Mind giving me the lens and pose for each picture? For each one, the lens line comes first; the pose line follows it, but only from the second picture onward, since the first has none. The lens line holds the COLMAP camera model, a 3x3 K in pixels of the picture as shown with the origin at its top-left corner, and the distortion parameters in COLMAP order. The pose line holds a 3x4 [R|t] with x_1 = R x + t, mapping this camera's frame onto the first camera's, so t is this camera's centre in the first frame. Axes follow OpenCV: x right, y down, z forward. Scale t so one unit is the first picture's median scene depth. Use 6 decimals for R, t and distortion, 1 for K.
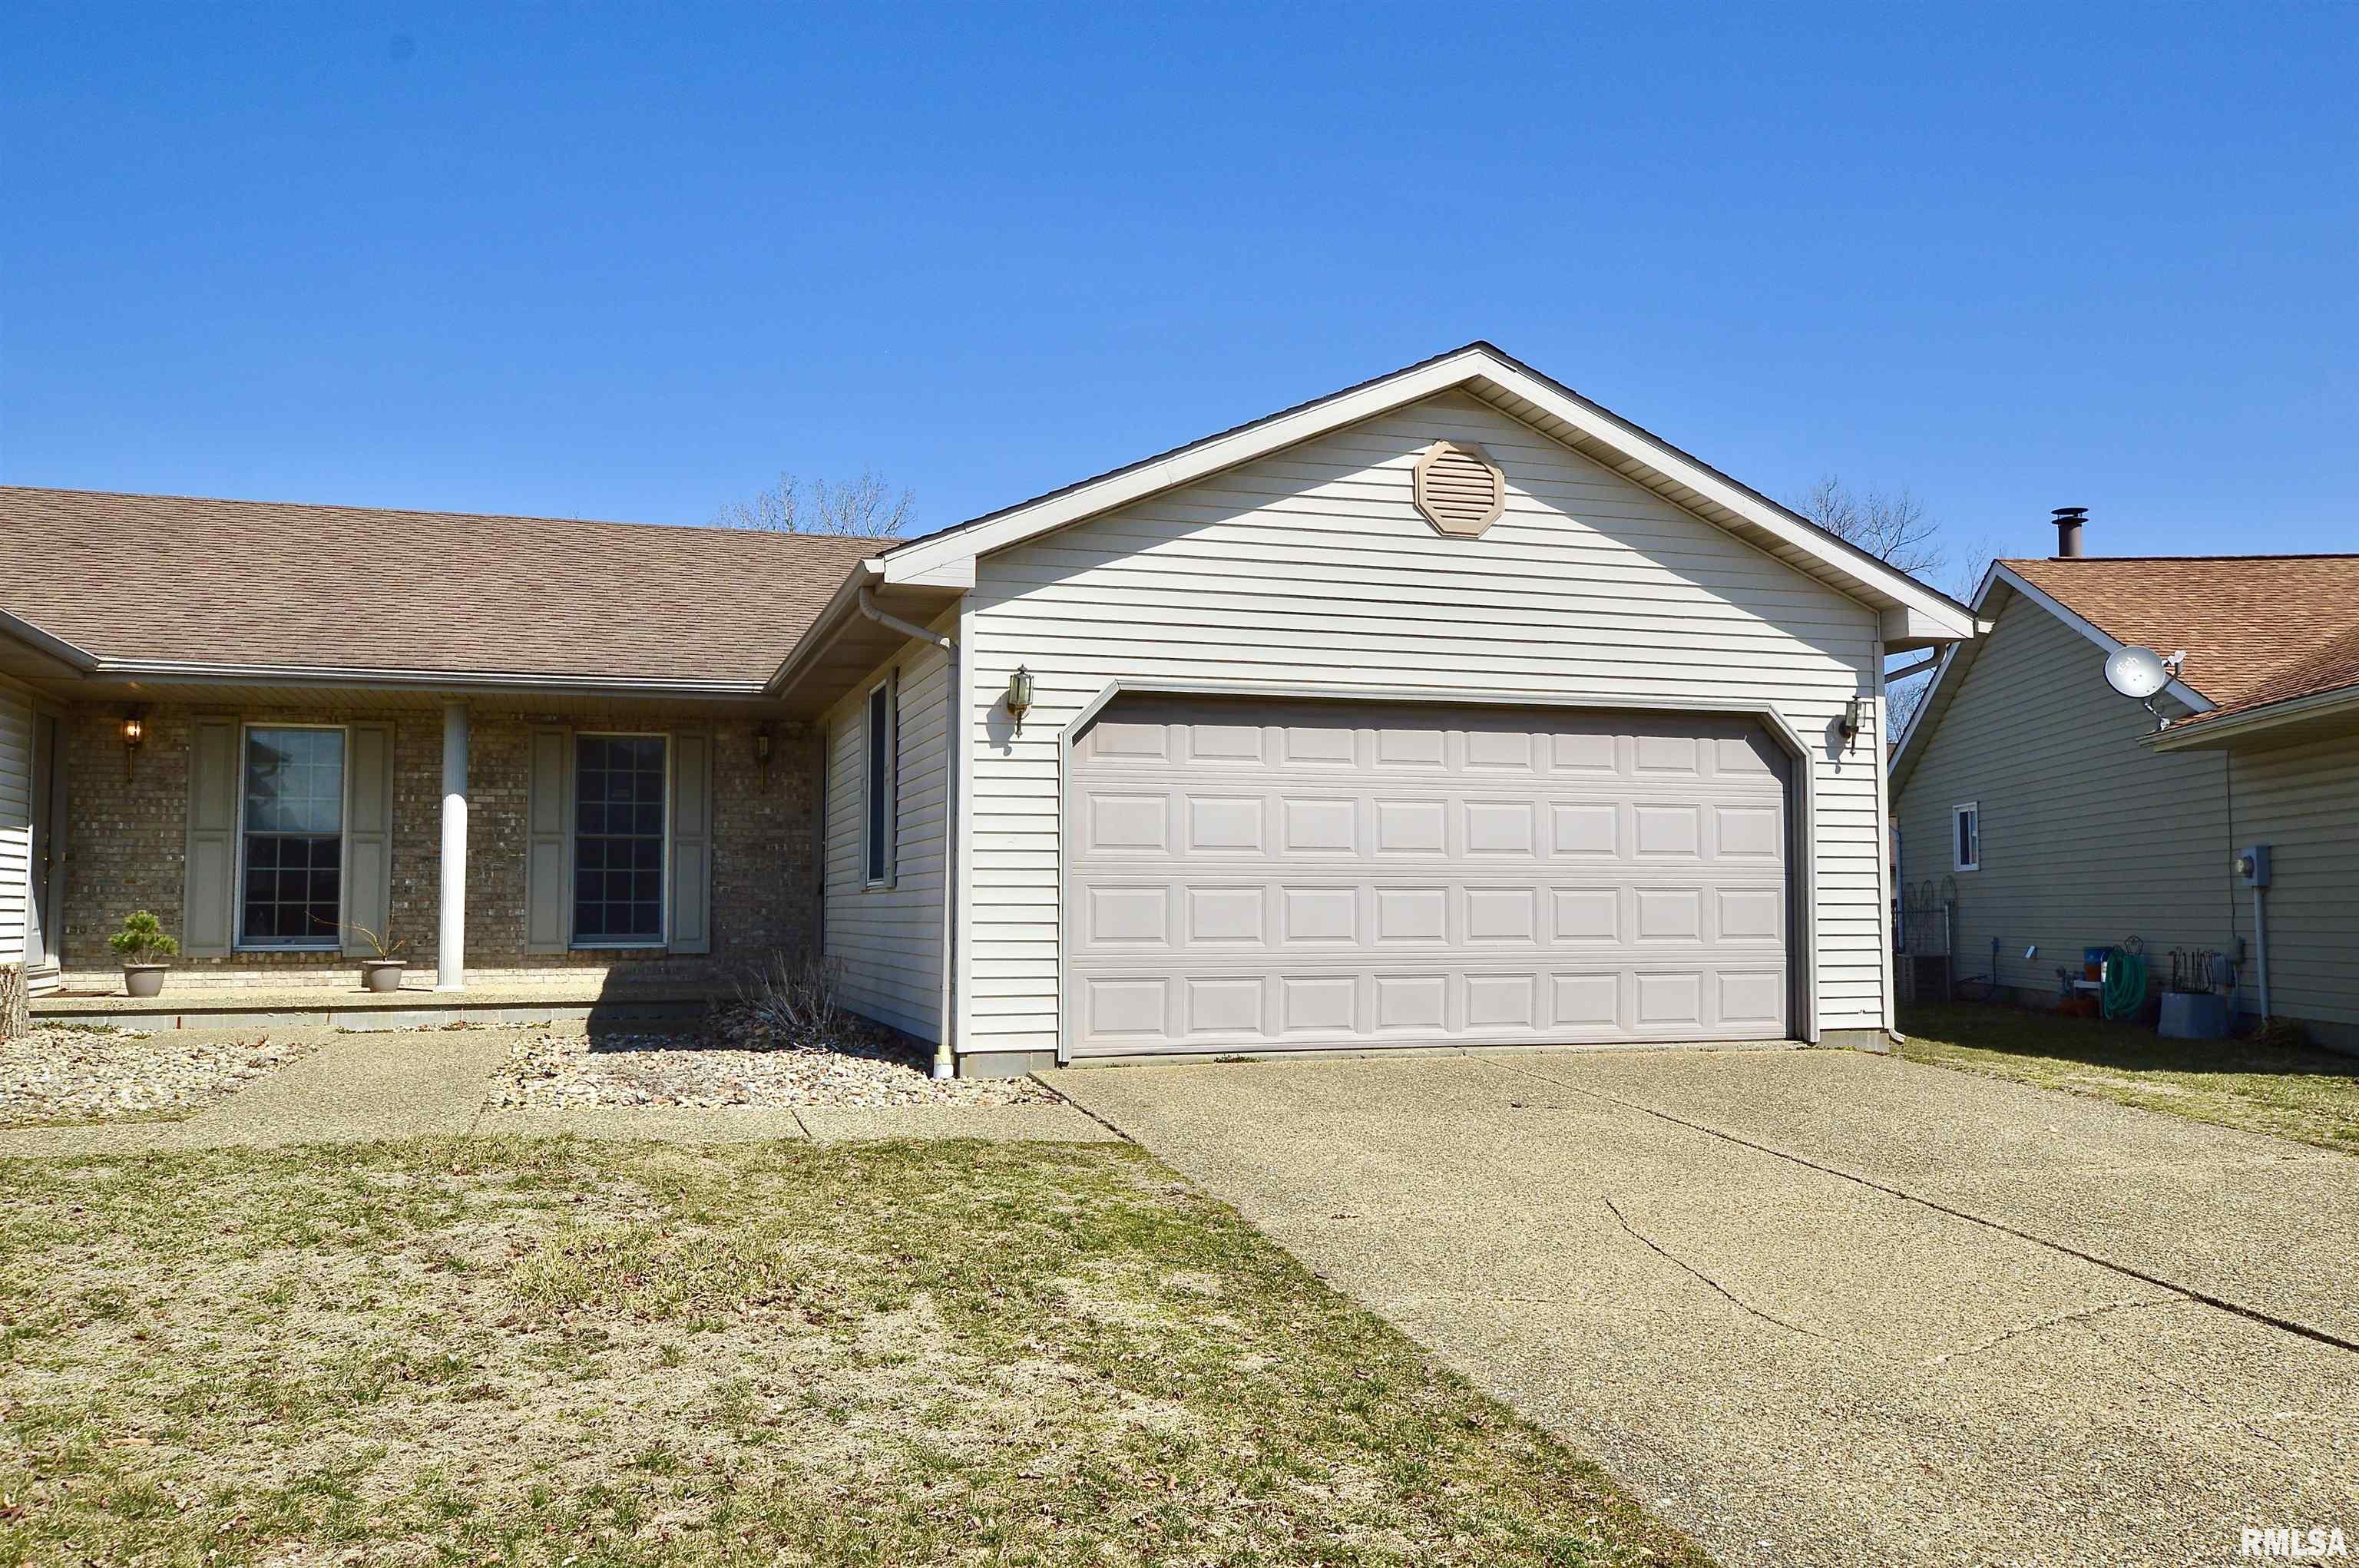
lens RADIAL K [[1905.3, 0, 1175.9], [0, 1905.3, 791.1], [0, 0, 1]] dist [0.001855, -0.001633]
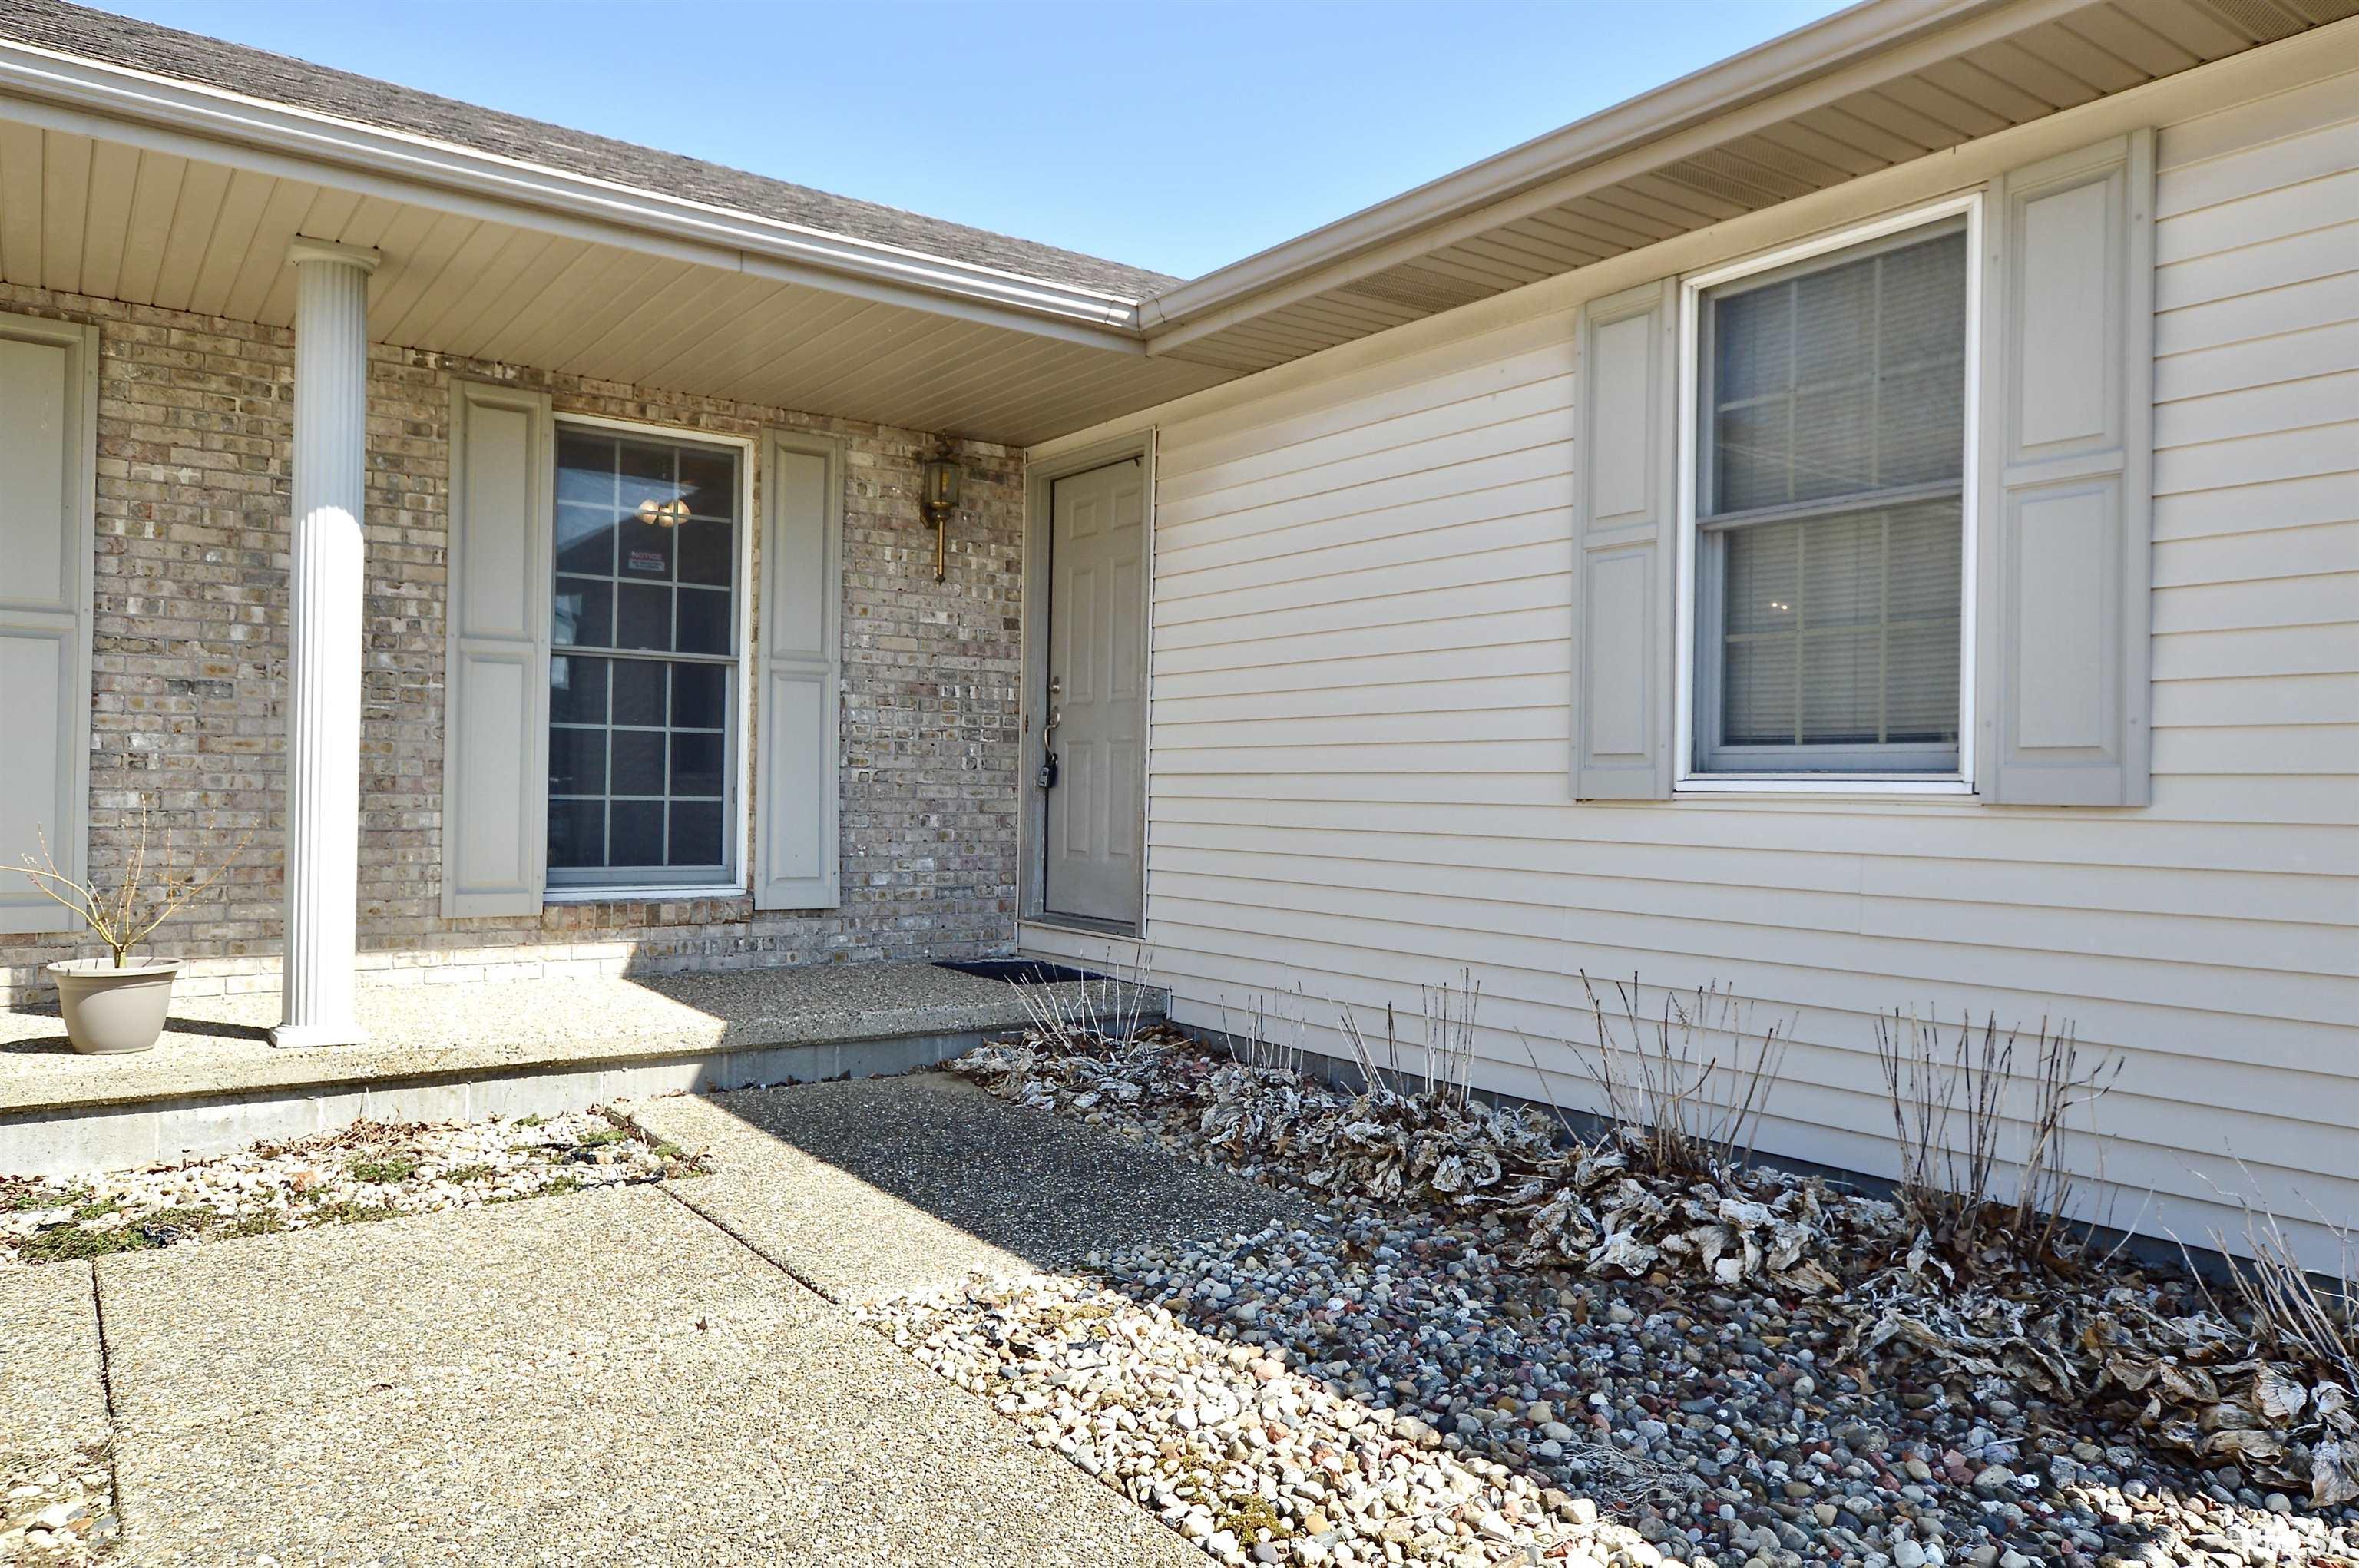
lens RADIAL K [[1586.6, 0, 1184.2], [0, 1586.6, 789.7], [0, 0, 1]] dist [-0.018853, 0.018994]
pose [[0.946055, 0.019114, 0.323441, -0.326159], [-0.040618, 0.997380, 0.059865, 0.031394], [-0.321449, -0.069773, 0.944353, 0.666495]]
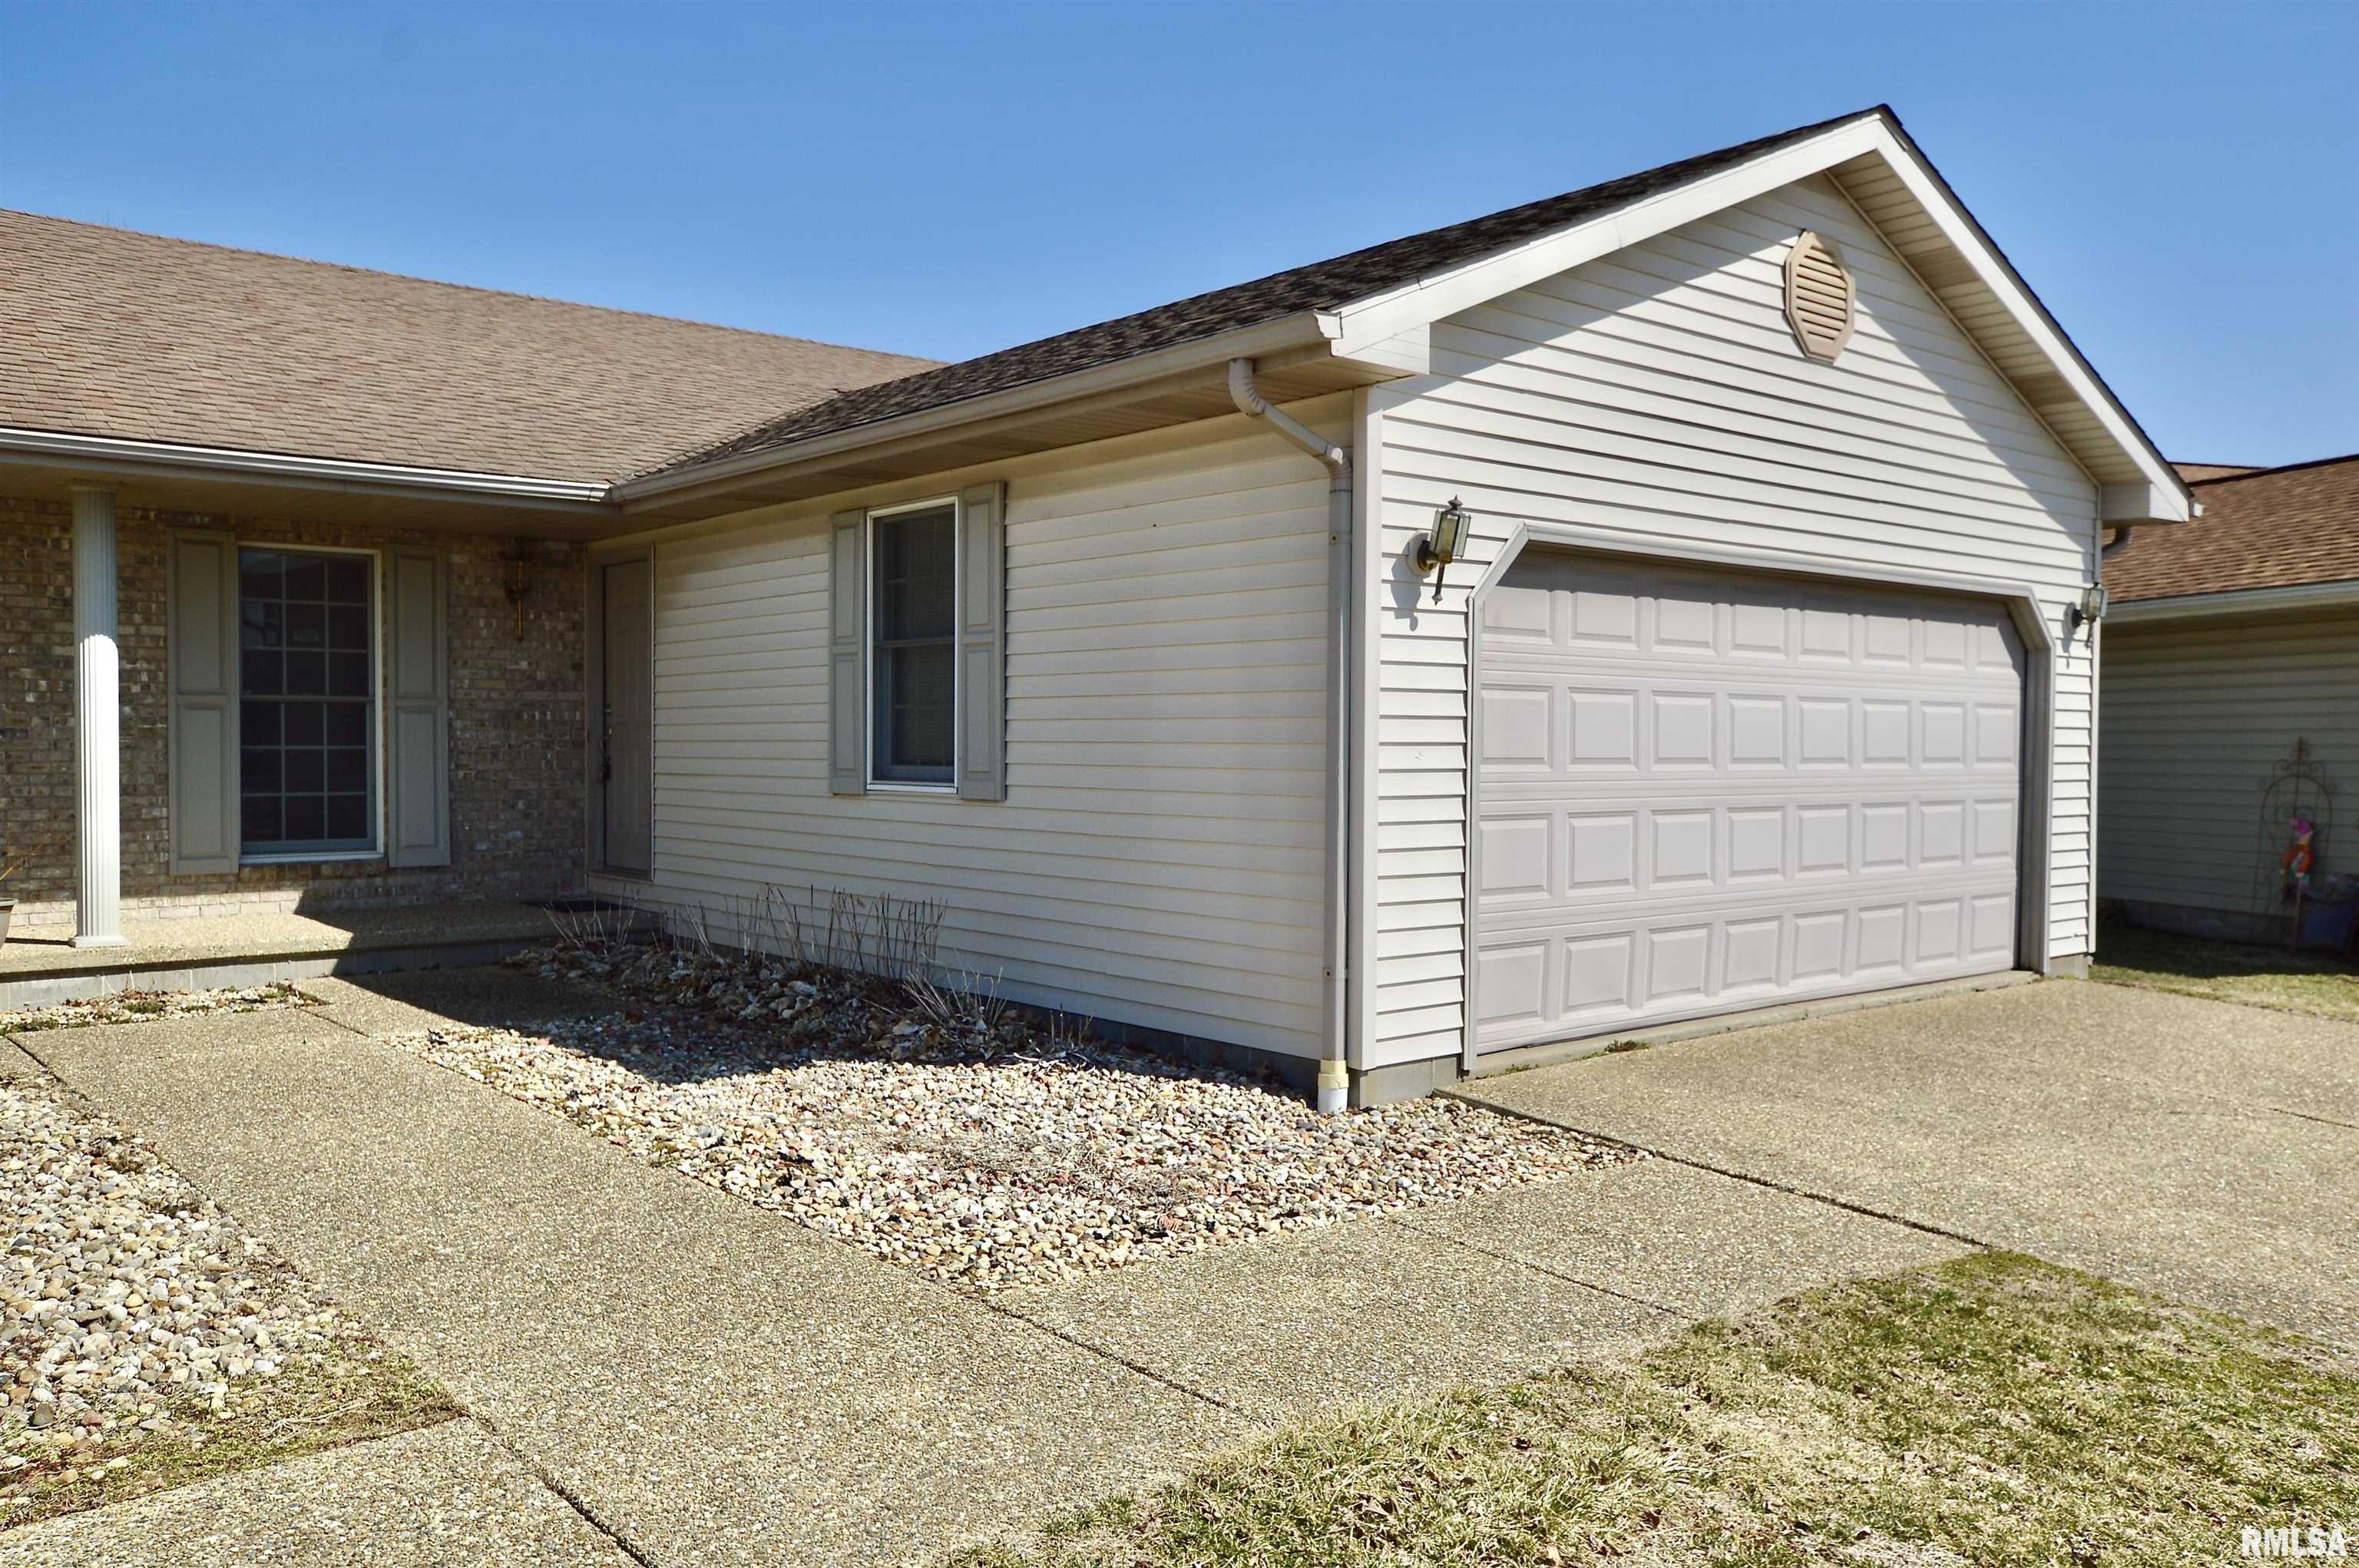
lens RADIAL K [[1832.7, 0, 1179.9], [0, 1832.7, 785.7], [0, 0, 1]] dist [0.008054, 0.009534]
pose [[0.919464, -0.004199, 0.393151, -0.294071], [-0.030873, 0.996084, 0.082842, -0.010502], [-0.391960, -0.088308, 0.915734, 0.301107]]
